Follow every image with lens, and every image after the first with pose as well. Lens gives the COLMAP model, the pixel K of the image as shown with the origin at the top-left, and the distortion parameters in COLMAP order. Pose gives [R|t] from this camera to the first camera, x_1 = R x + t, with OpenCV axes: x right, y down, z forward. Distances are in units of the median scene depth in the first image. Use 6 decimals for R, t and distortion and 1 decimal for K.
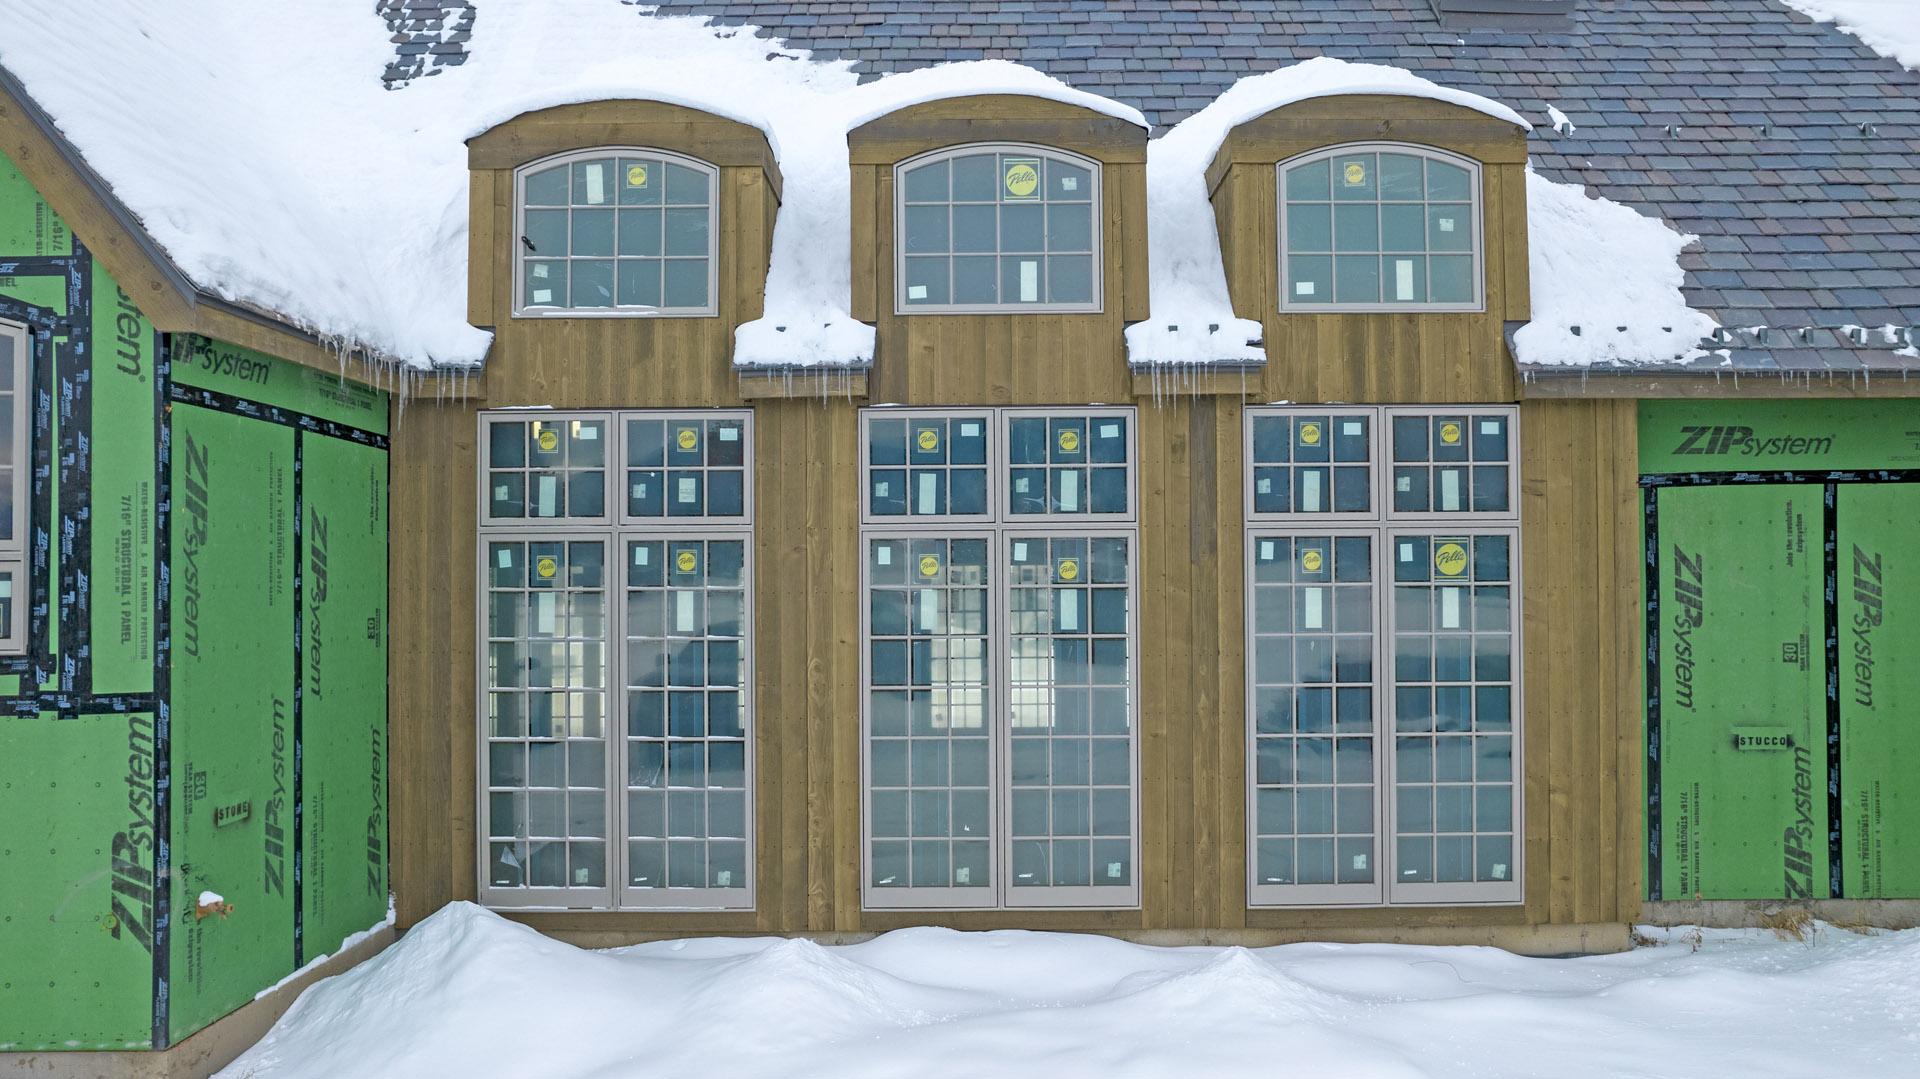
lens RADIAL K [[1347.2, 0, 980.4], [0, 1347.2, 558.1], [0, 0, 1]] dist [-0.044319, 0.001523]
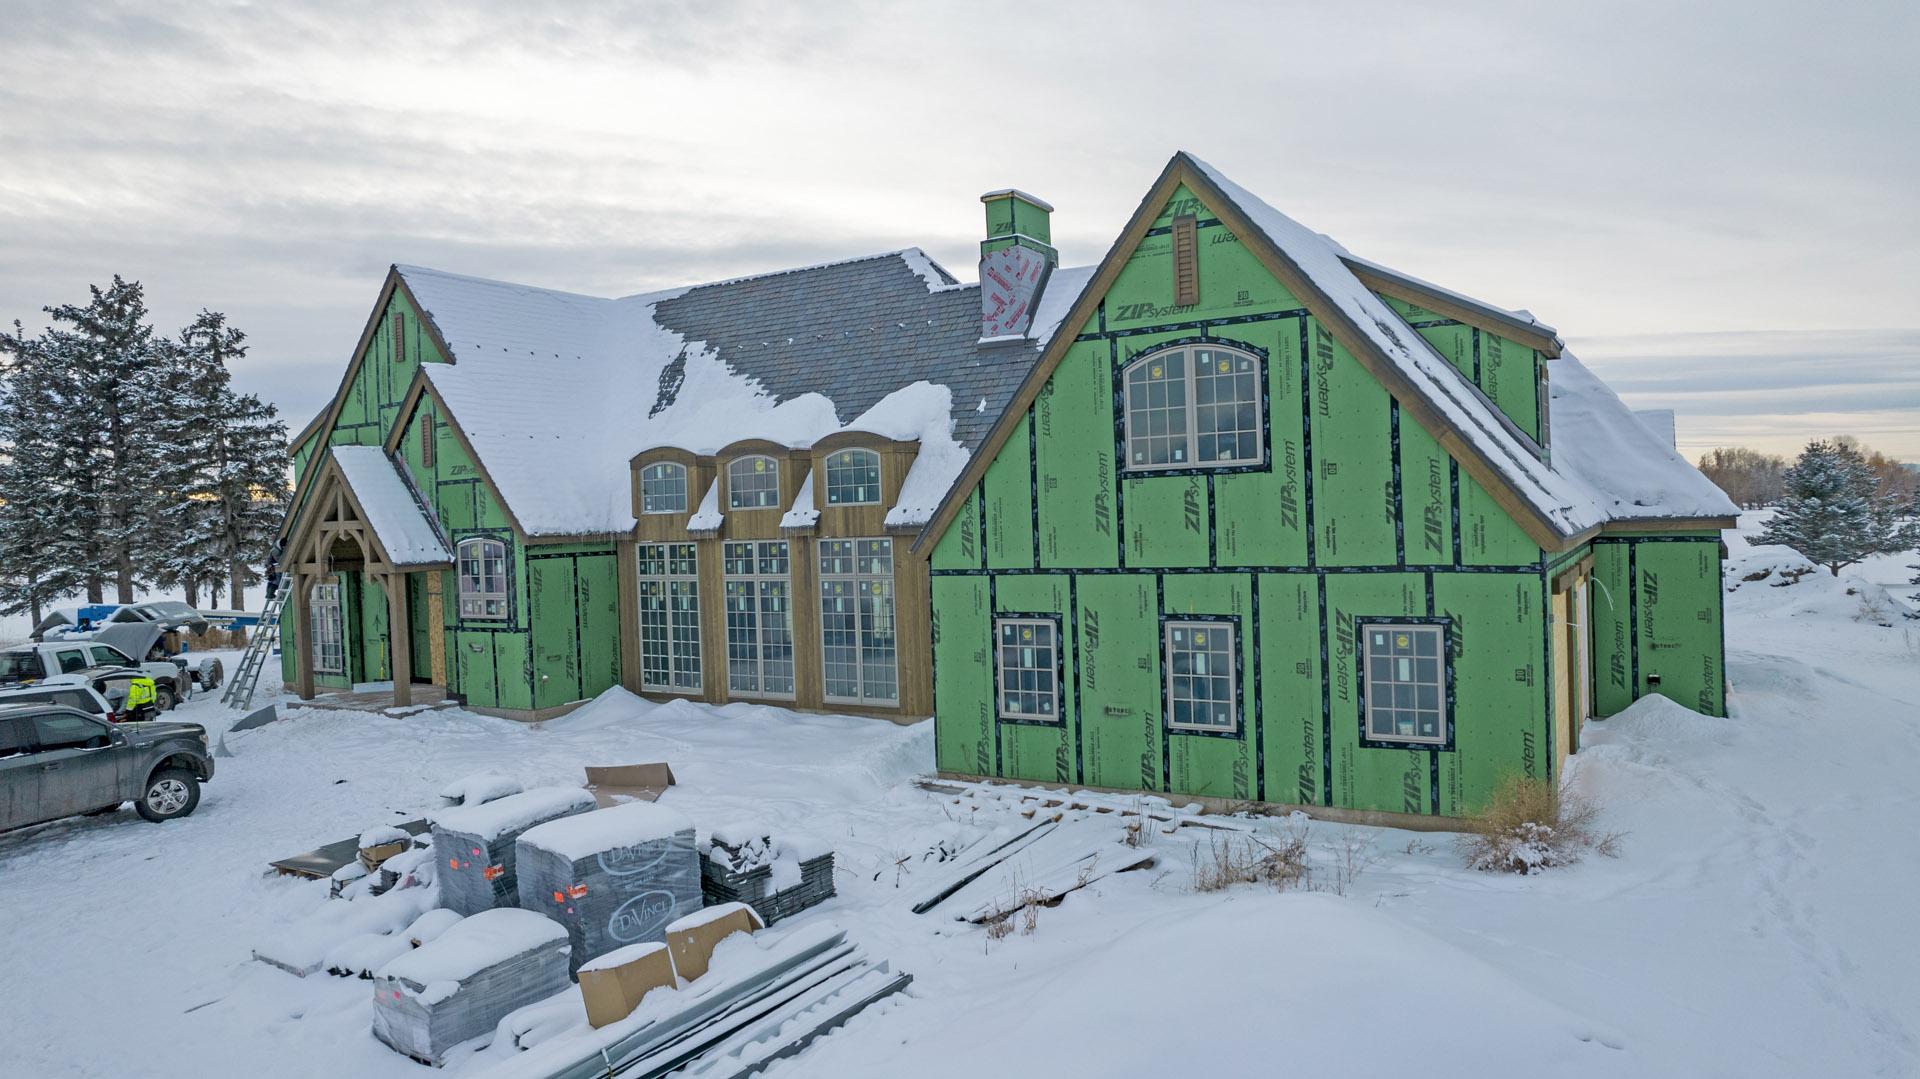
lens RADIAL K [[1223.5, 0, 967.5], [0, 1223.5, 530.8], [0, 0, 1]] dist [-0.037459, -0.000023]
pose [[0.859493, -0.017623, -0.510843, 1.902287], [0.040113, 0.998649, 0.033040, -0.207823], [0.509571, -0.048890, 0.859039, -1.201180]]
